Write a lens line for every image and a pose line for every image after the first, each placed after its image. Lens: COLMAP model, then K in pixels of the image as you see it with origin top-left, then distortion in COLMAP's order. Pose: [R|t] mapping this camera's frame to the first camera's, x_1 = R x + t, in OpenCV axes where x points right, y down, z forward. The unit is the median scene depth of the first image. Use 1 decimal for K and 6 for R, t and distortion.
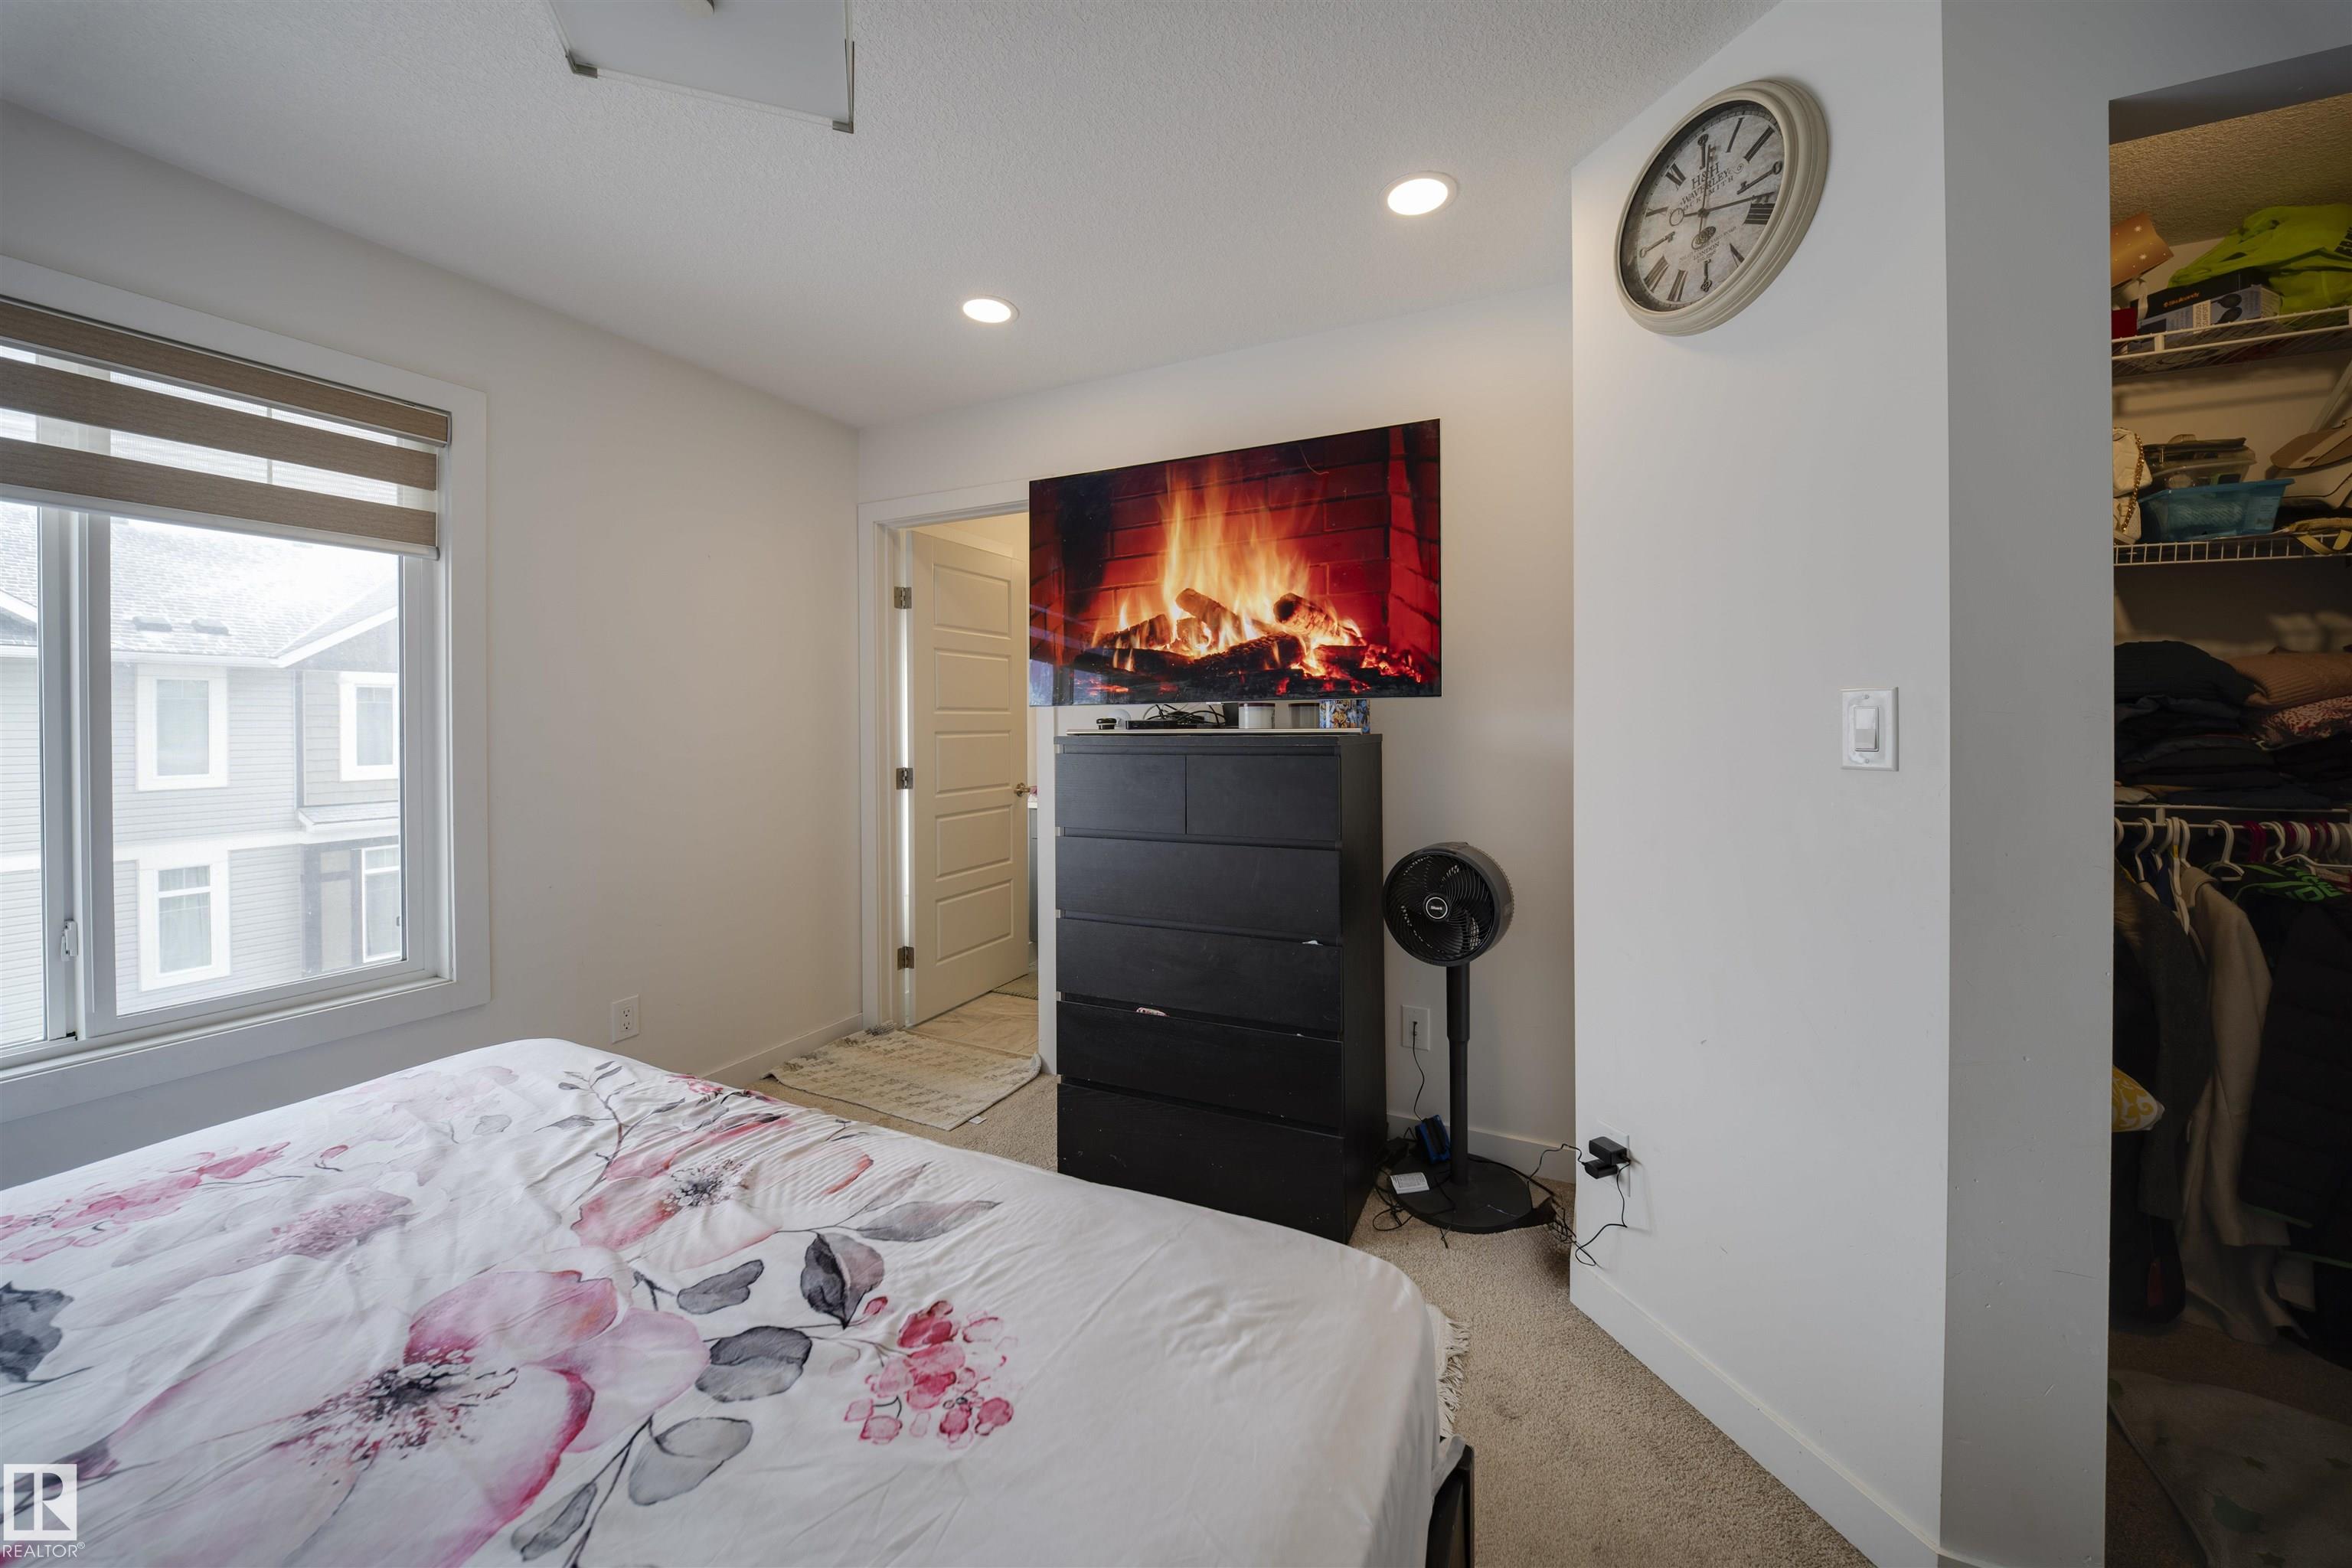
lens RADIAL K [[843.5, 0, 1174.9], [0, 843.5, 729.0], [0, 0, 1]] dist [-0.009192, 0.000090]
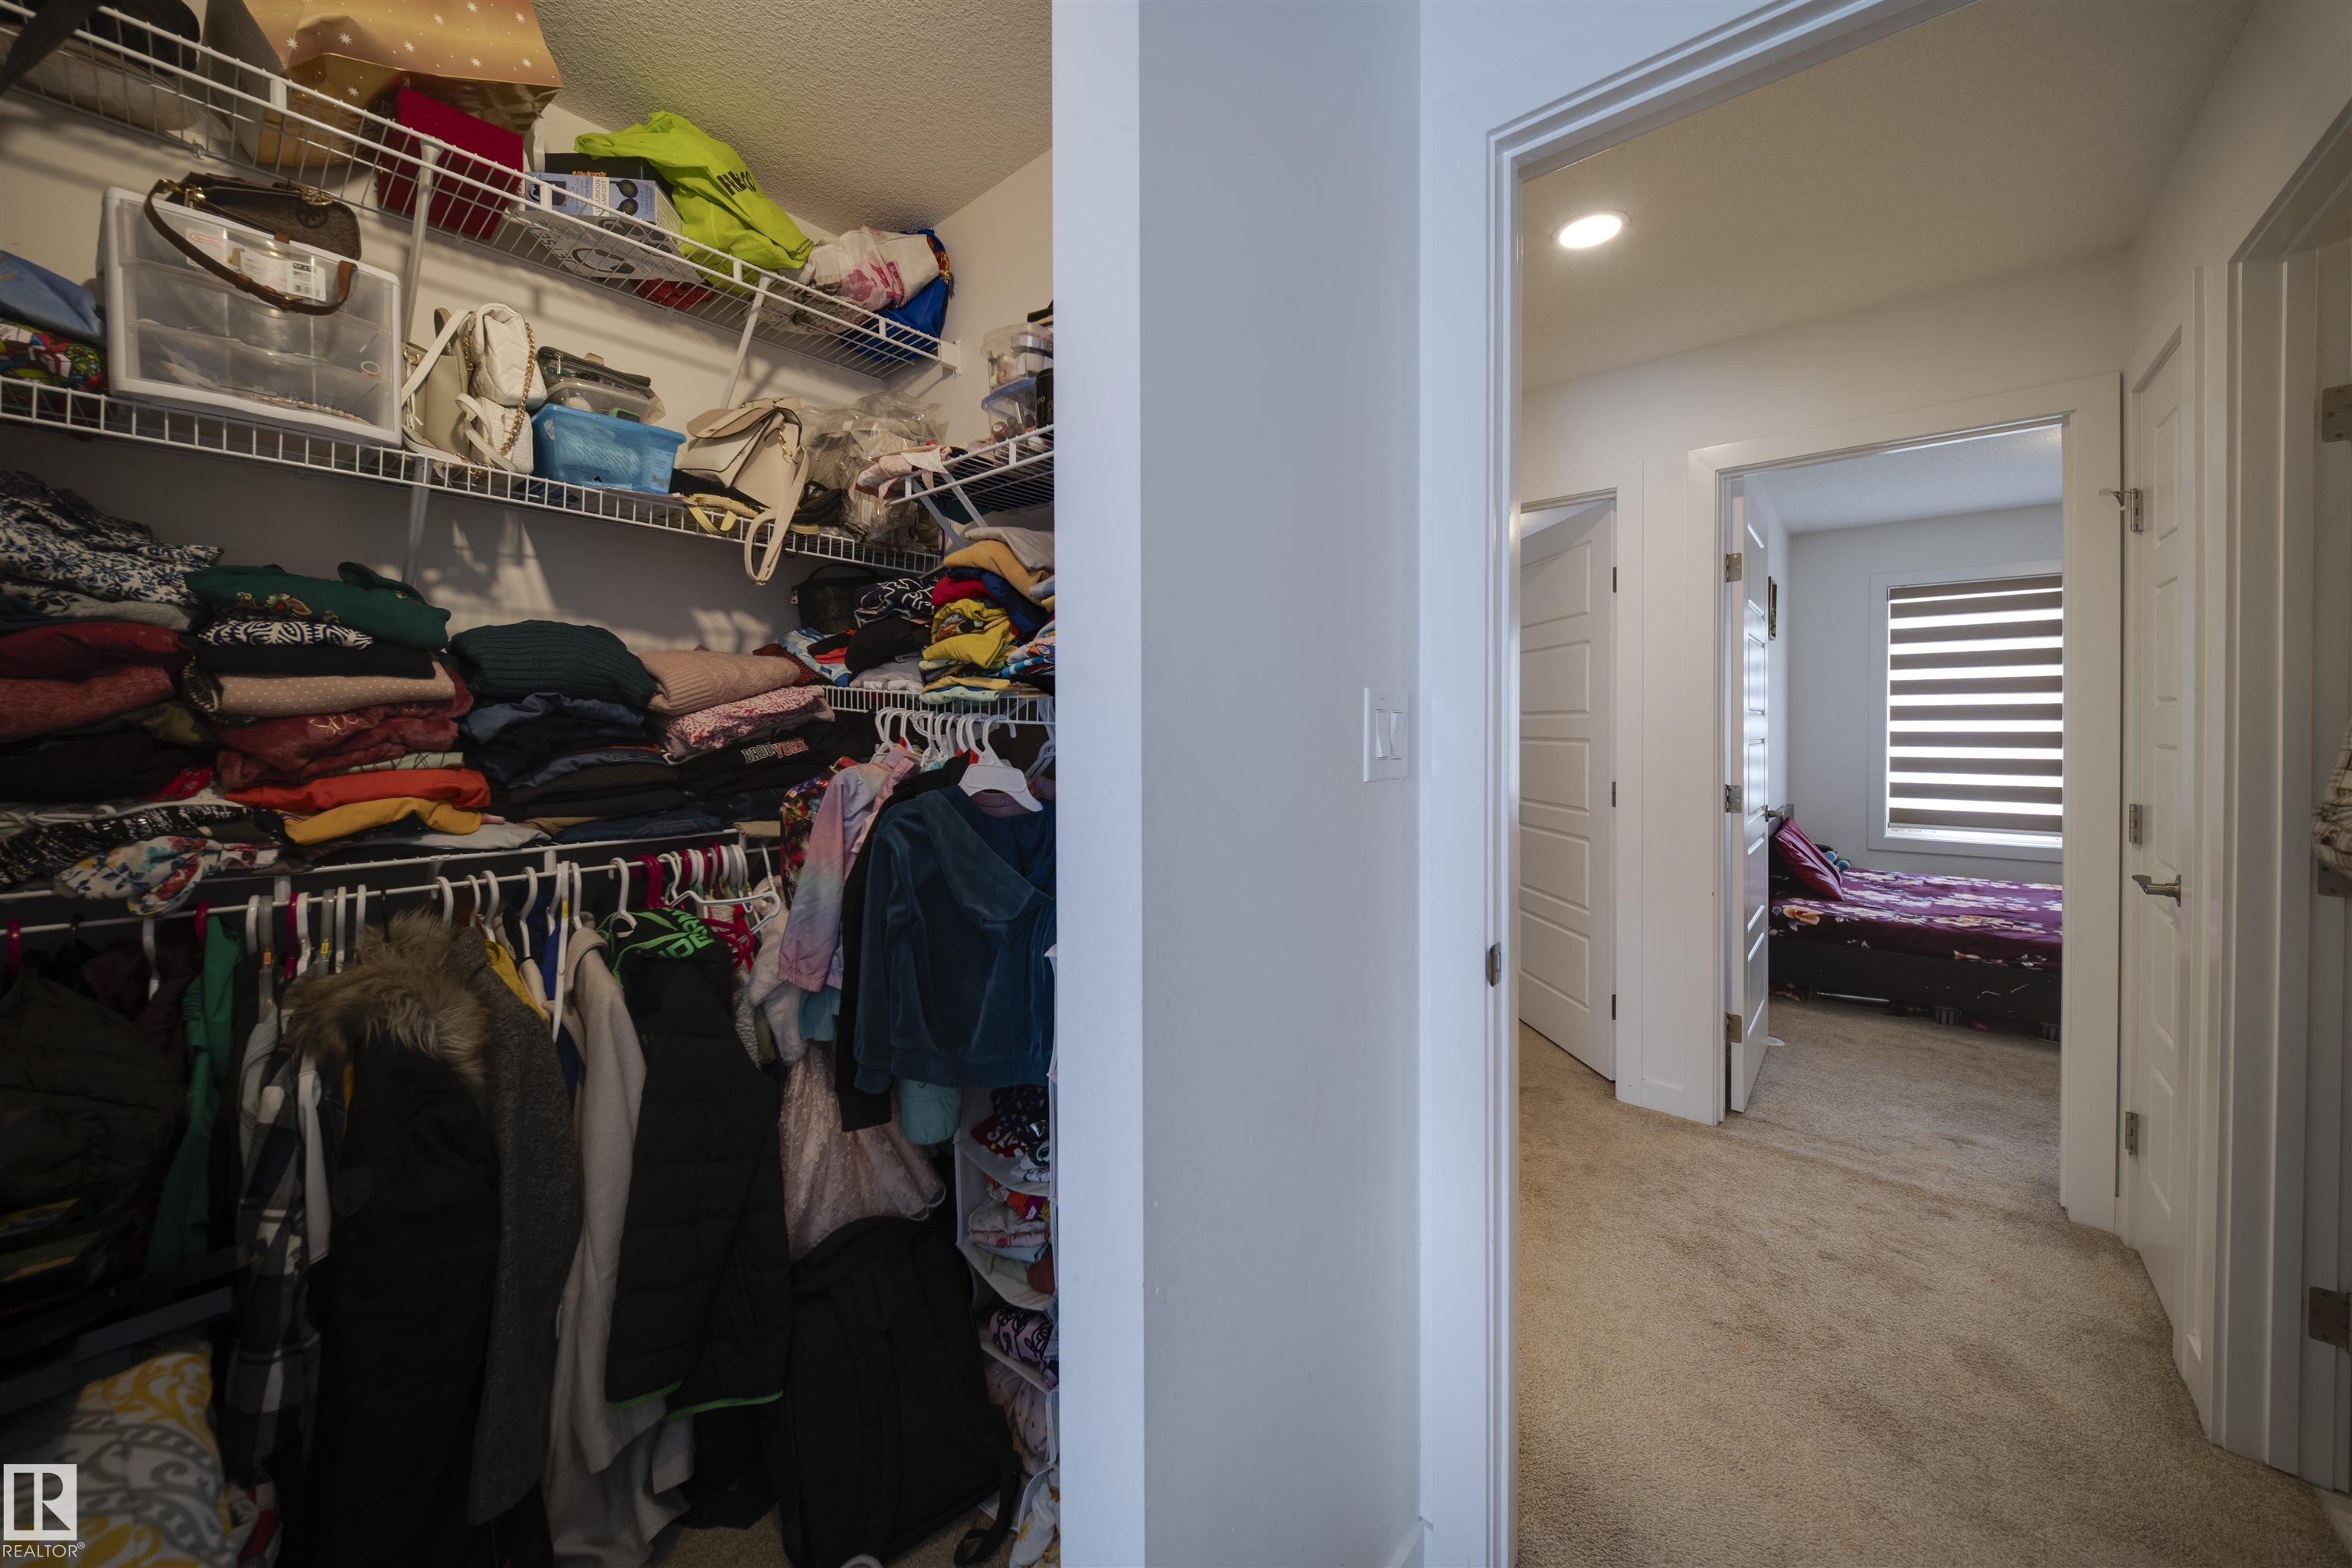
lens RADIAL K [[843.5, 0, 1174.9], [0, 843.5, 729.0], [0, 0, 1]] dist [-0.009192, 0.000090]
pose [[0.250372, 0.000370, 0.968150, 0.629709], [0.005635, 0.999982, -0.001840, -0.005069], [-0.968133, 0.005916, 0.250365, 0.303853]]
